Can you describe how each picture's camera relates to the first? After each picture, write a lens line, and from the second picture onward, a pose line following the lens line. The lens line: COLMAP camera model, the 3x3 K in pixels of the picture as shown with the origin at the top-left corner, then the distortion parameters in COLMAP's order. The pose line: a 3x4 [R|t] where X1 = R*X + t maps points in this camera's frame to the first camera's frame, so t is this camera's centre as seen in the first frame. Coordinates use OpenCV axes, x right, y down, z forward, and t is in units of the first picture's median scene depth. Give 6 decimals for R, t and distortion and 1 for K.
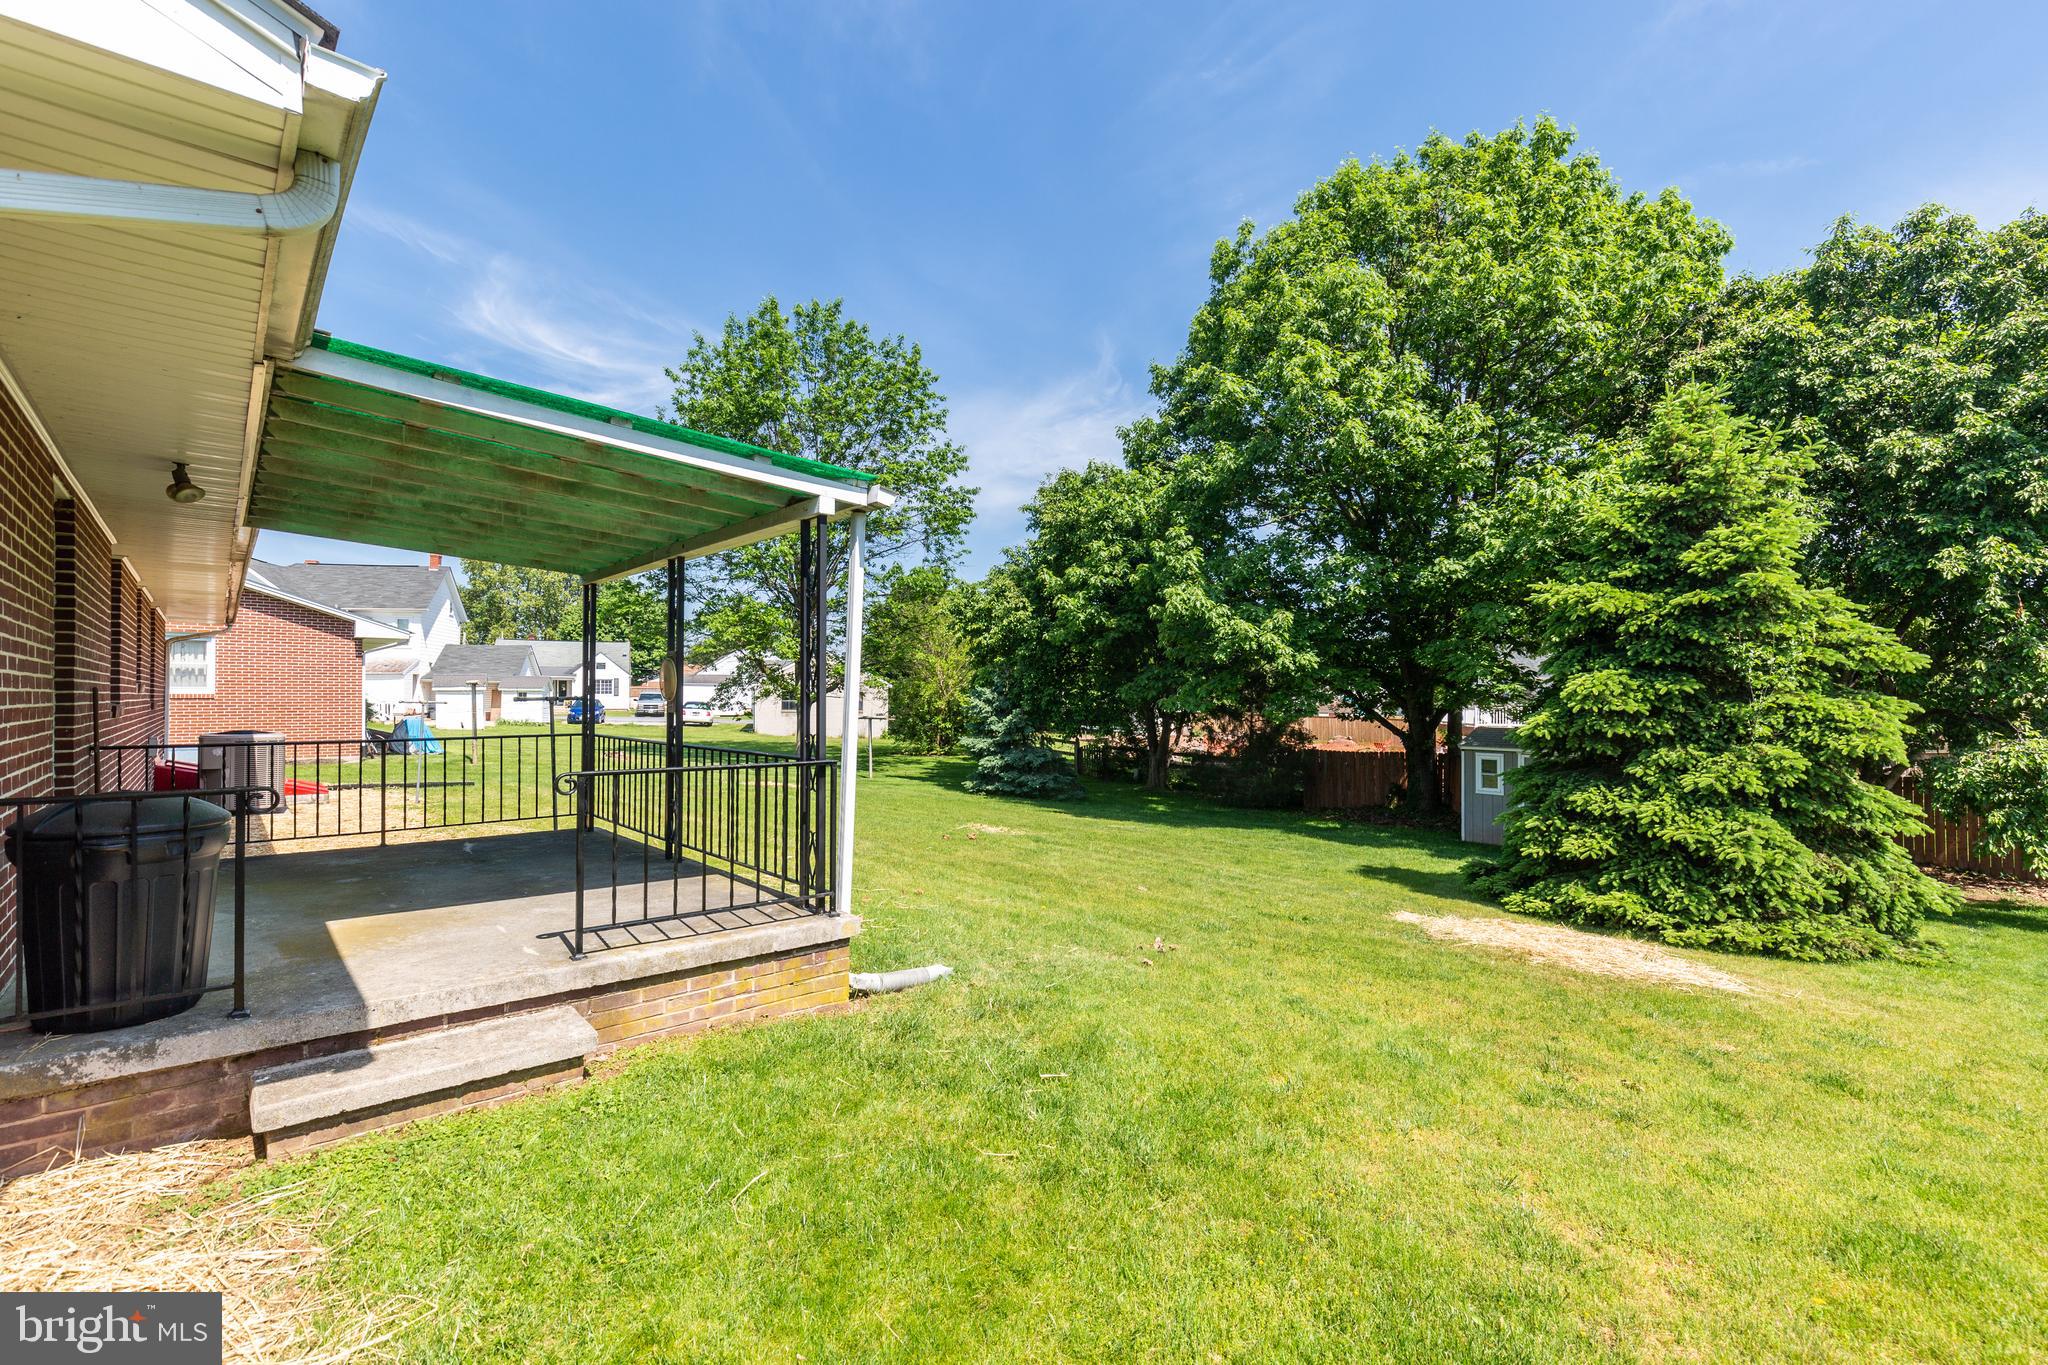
lens RADIAL K [[930.7, 0, 1026.7], [0, 930.7, 686.3], [0, 0, 1]] dist [0.012705, -0.001898]
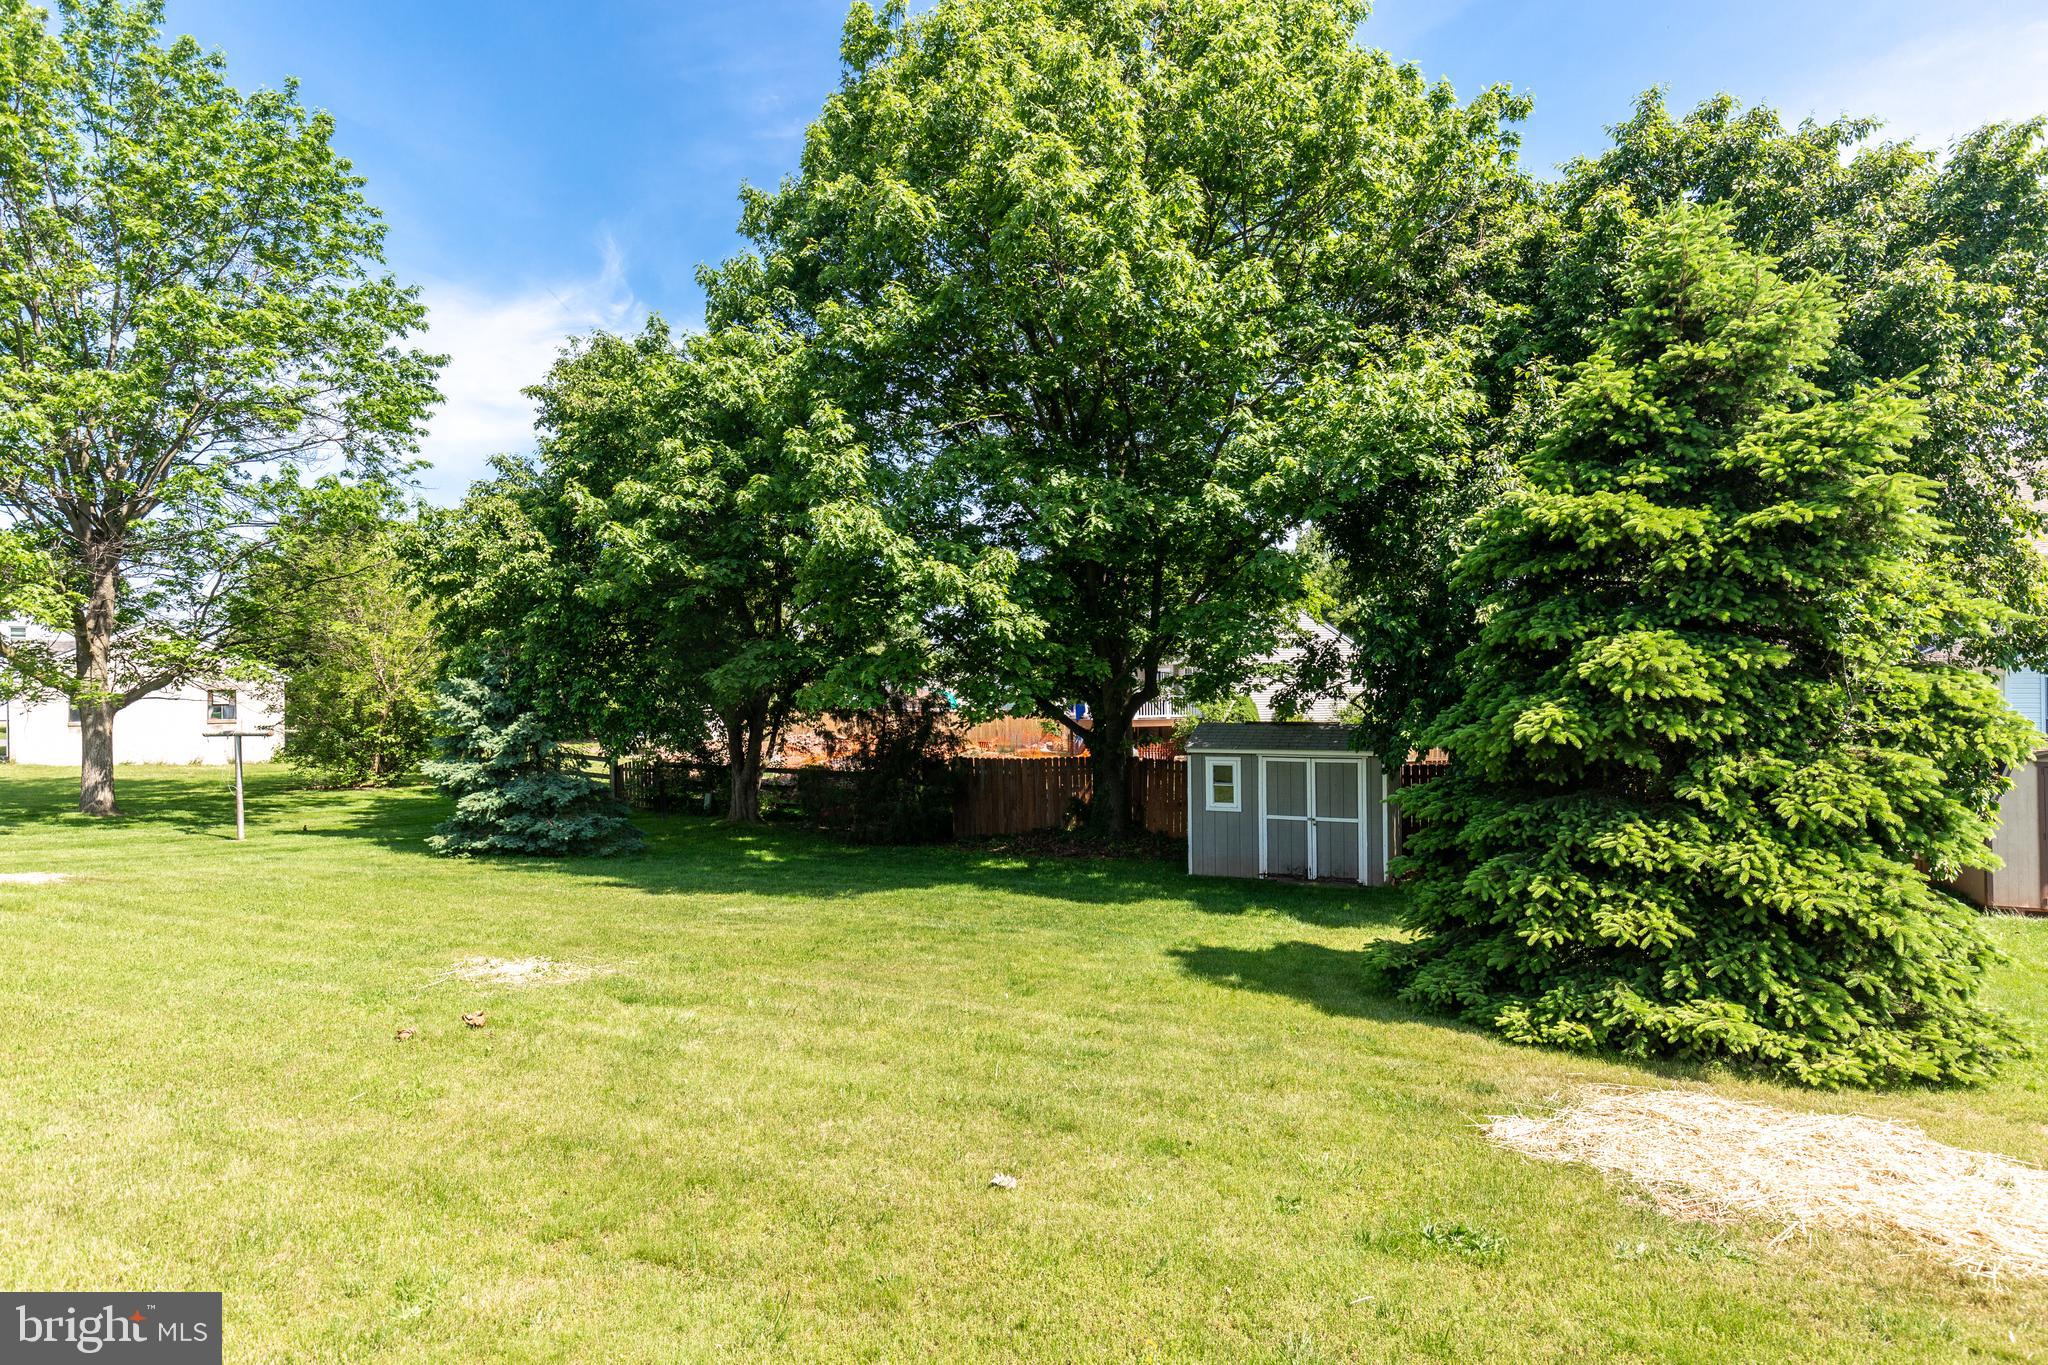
lens RADIAL K [[1115.4, 0, 1043.3], [0, 1115.4, 683.8], [0, 0, 1]] dist [0.002369, 0.004753]
pose [[0.902680, -0.011900, 0.430147, -0.030395], [0.009325, 0.999924, 0.008095, 0.004581], [-0.430211, -0.003296, 0.902723, 0.307200]]
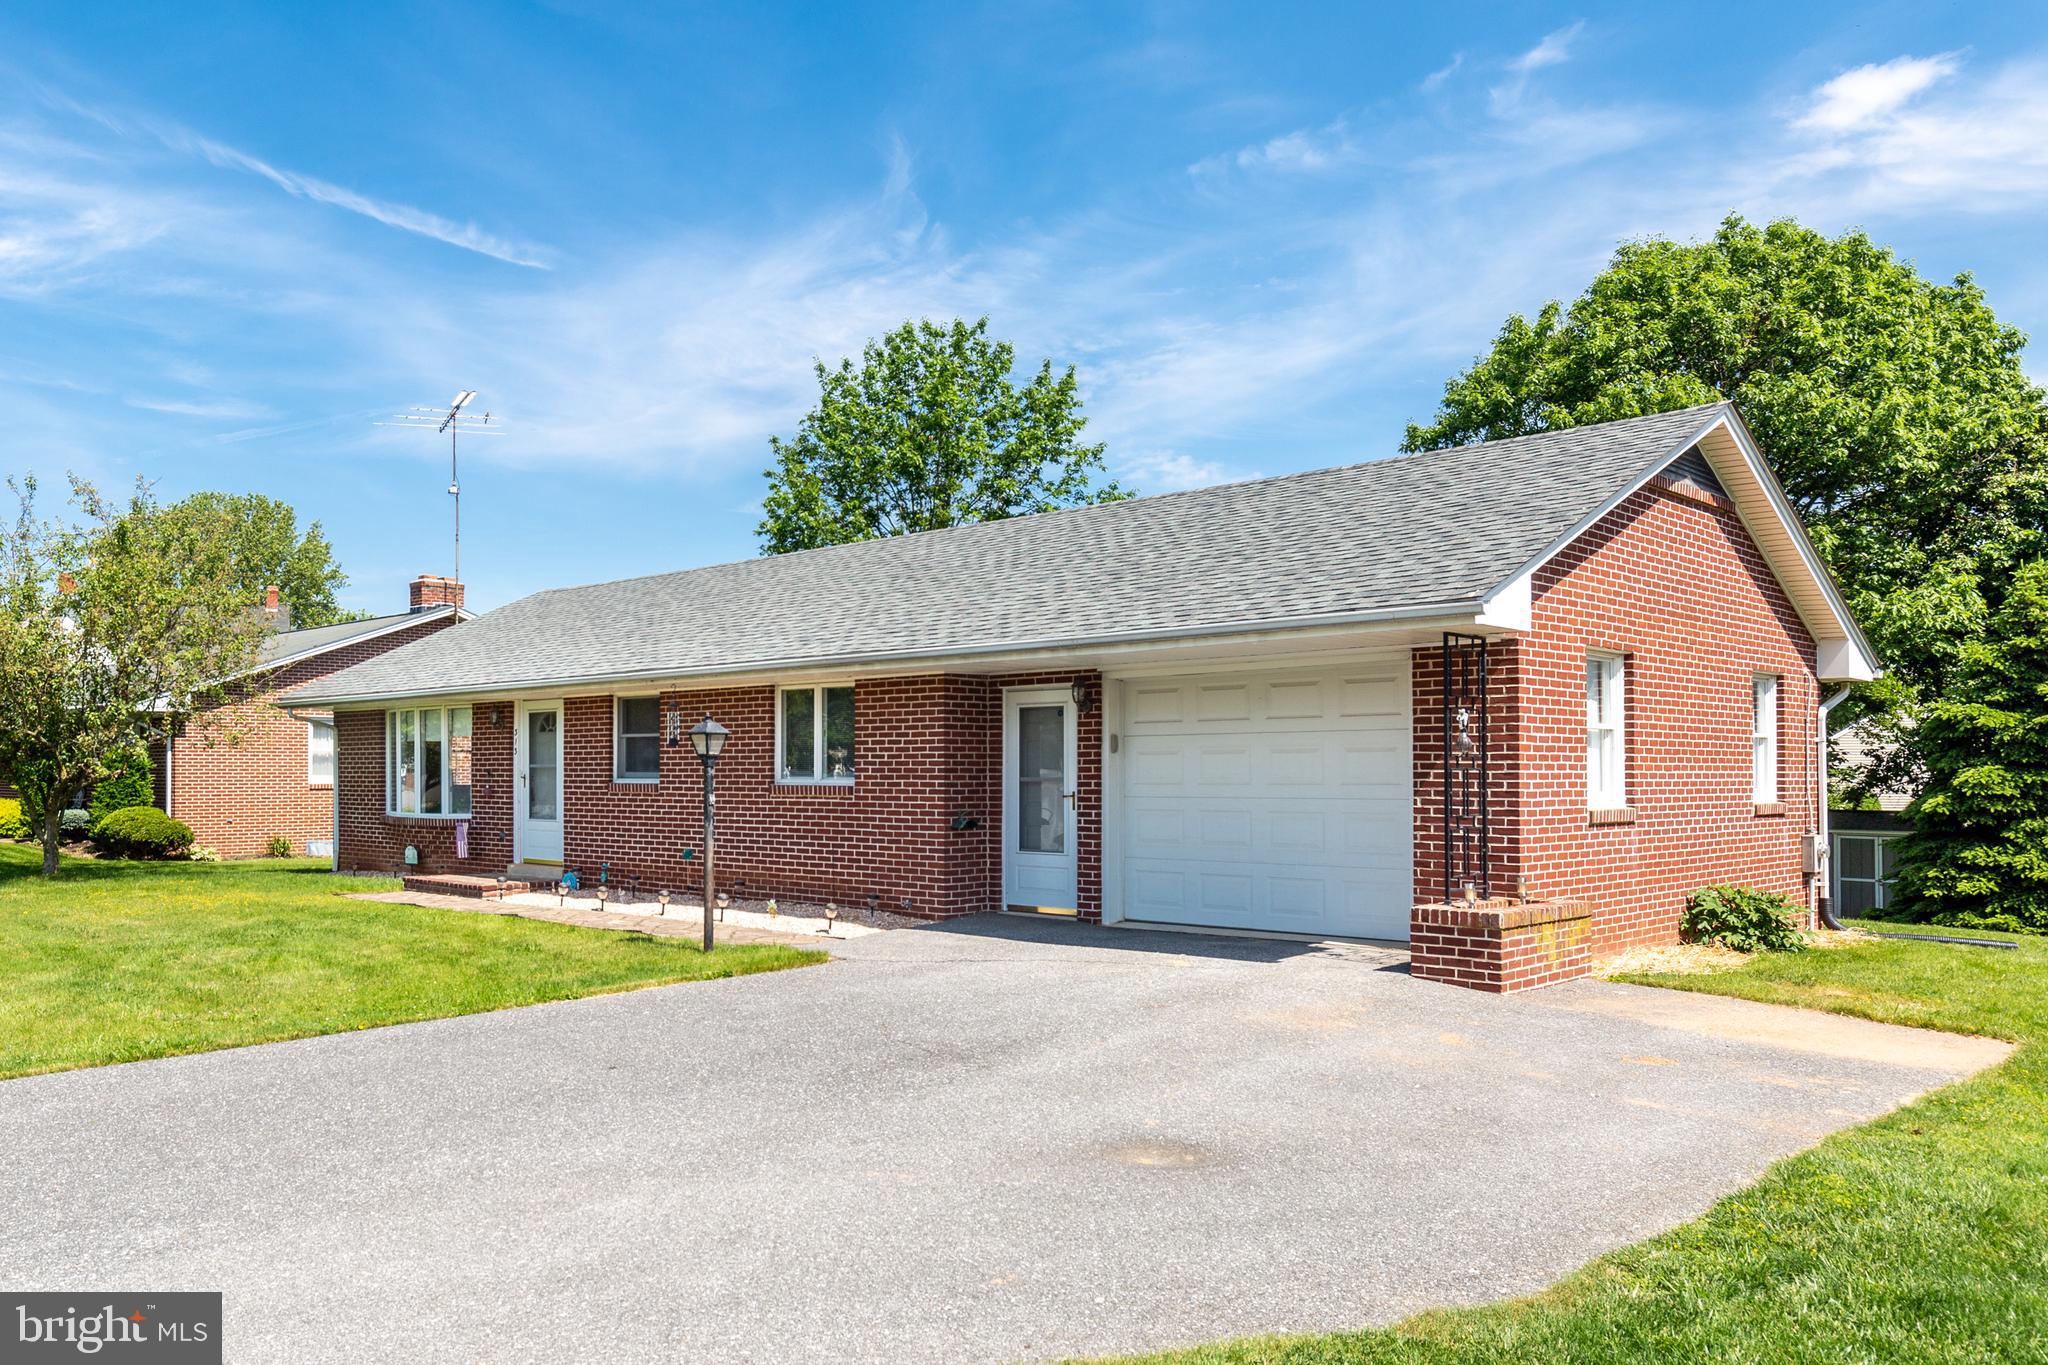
lens RADIAL K [[1456.3, 0, 897.3], [0, 1456.3, 752.8], [0, 0, 1]] dist [-0.031393, 0.027304]
pose [[0.999926, -0.002750, 0.011839, -0.658931], [0.002782, 0.999993, -0.002627, -0.022135], [-0.011832, 0.002659, 0.999926, -0.731714]]
